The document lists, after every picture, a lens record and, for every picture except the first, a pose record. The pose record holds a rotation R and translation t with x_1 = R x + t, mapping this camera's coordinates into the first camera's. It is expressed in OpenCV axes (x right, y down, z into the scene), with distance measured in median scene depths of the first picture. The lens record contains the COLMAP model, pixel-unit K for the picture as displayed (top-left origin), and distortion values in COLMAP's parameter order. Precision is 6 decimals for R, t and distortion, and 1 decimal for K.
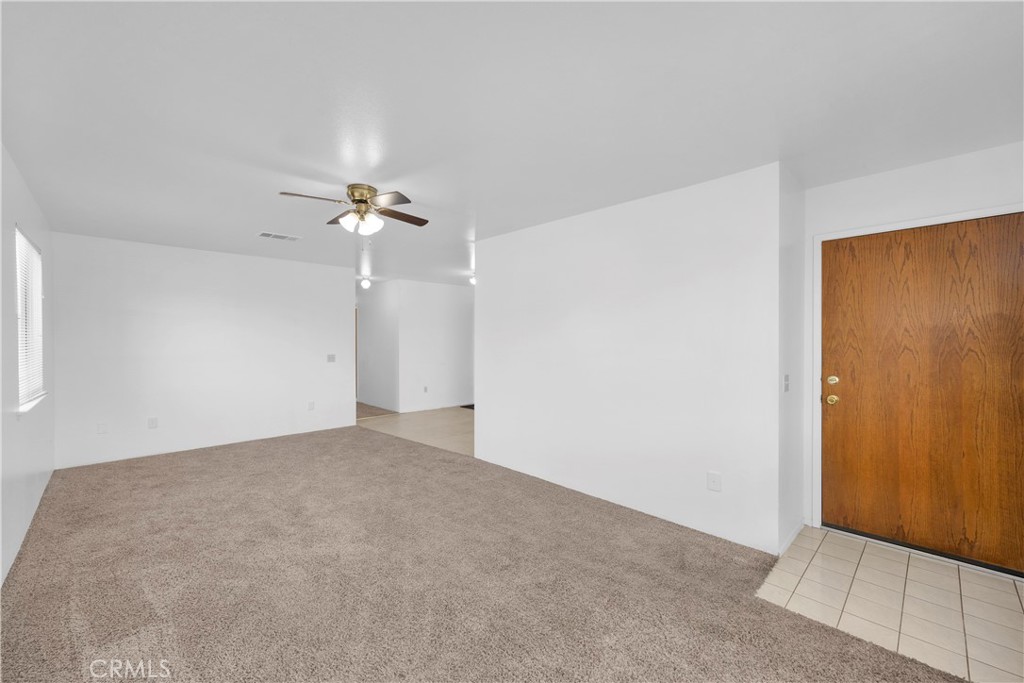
lens RADIAL K [[408.6, 0, 510.2], [0, 408.6, 338.1], [0, 0, 1]] dist [-0.000461, 0.000082]
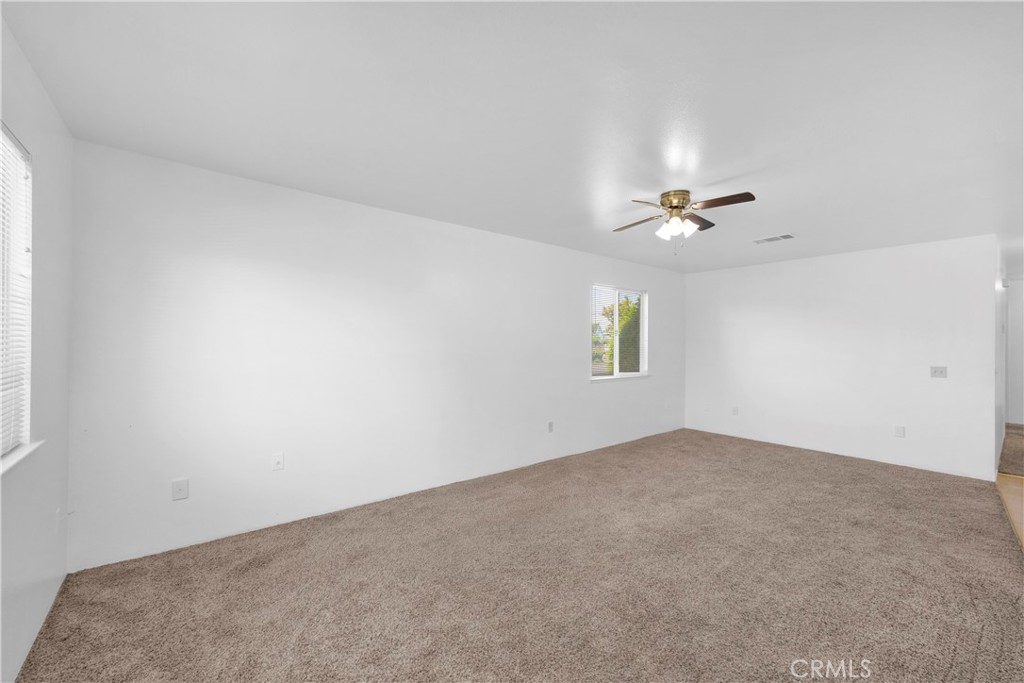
lens RADIAL K [[408.6, 0, 510.4], [0, 408.6, 341.6], [0, 0, 1]] dist [-0.000461, 0.000082]
pose [[-0.071469, 0.001390, -0.997442, 0.619063], [-0.006707, 0.999976, 0.001874, 0.000343], [0.997420, 0.006823, -0.071458, 0.602027]]
